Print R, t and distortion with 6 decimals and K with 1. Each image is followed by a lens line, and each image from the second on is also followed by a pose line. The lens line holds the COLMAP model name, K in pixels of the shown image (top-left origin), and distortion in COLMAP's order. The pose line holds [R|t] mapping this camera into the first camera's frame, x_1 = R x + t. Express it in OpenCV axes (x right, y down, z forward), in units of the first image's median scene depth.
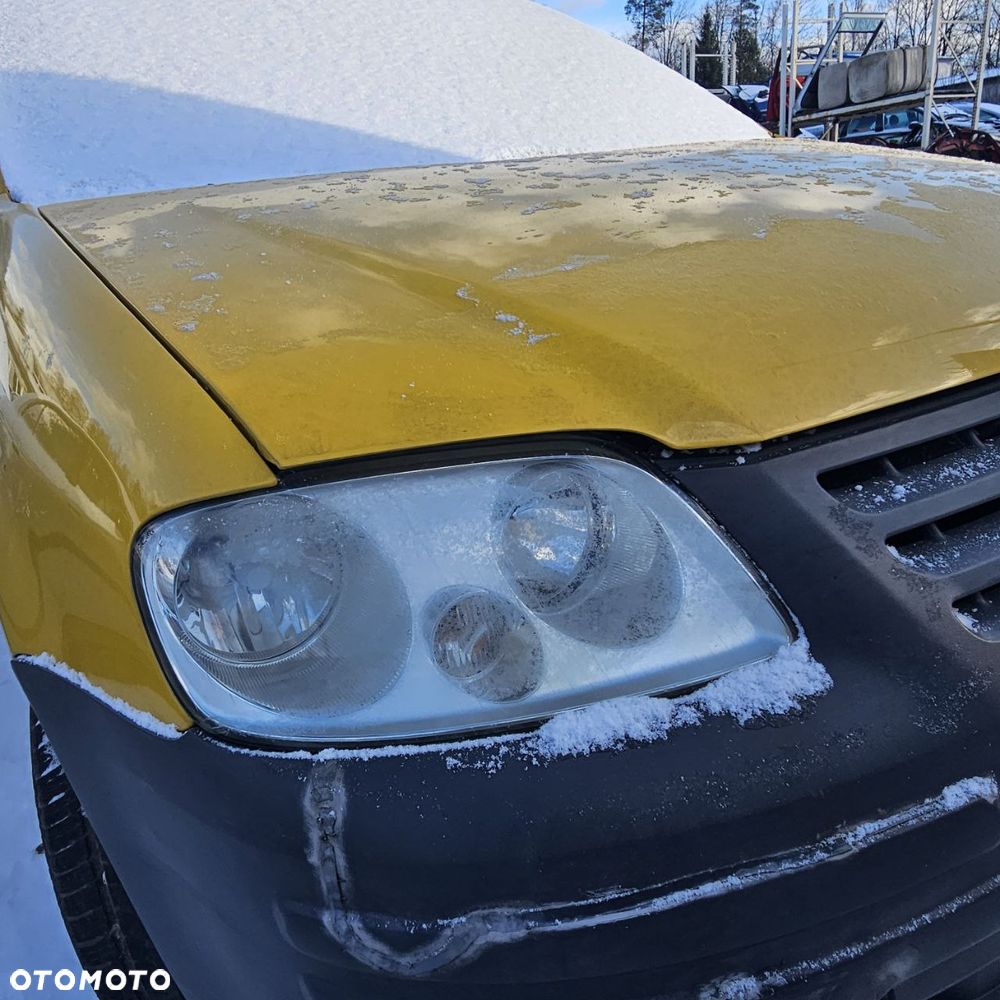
lens RADIAL K [[798.8, 0, 482.4], [0, 798.8, 500.1], [0, 0, 1]] dist [0.010602, -0.012709]
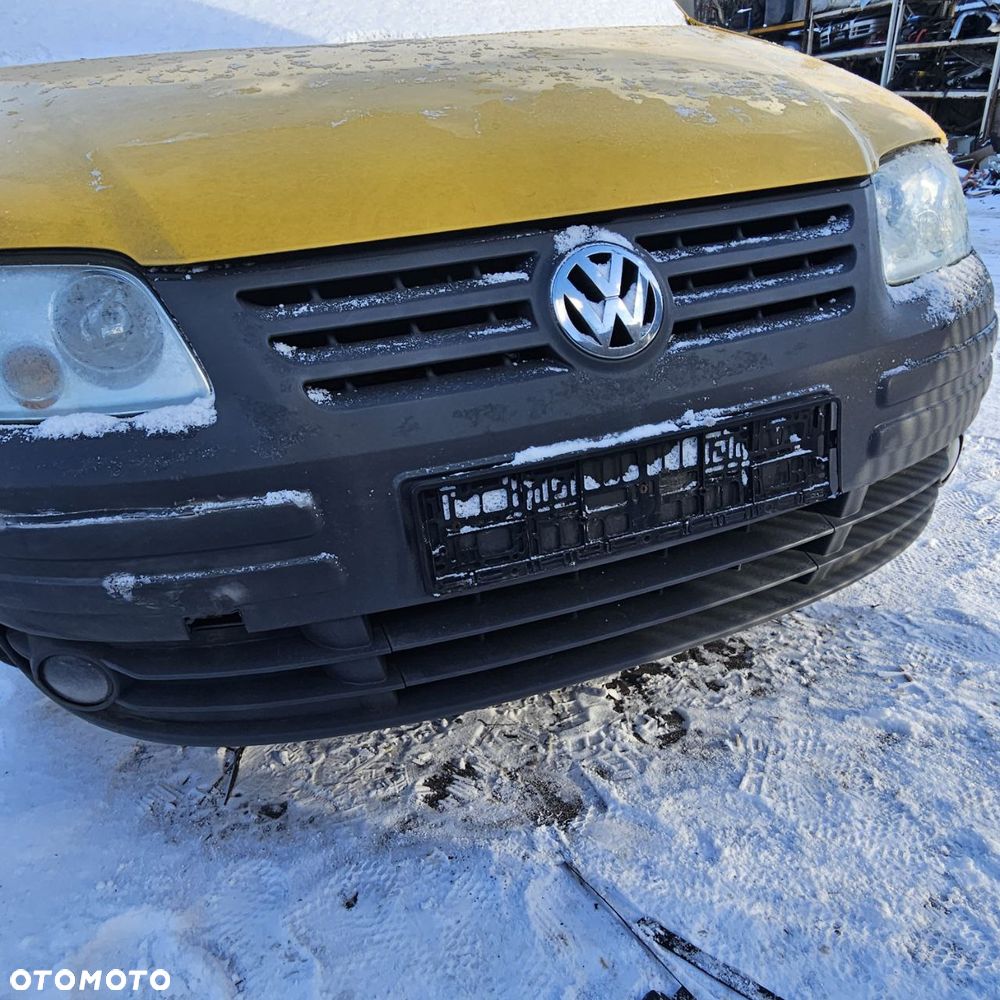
lens RADIAL K [[798.8, 0, 482.4], [0, 798.8, 500.1], [0, 0, 1]] dist [0.010602, -0.012709]
pose [[0.974255, 0.133855, -0.181412, 1.316468], [-0.104763, 0.981307, 0.161437, 0.069590], [0.199630, -0.138276, 0.970066, -0.492809]]
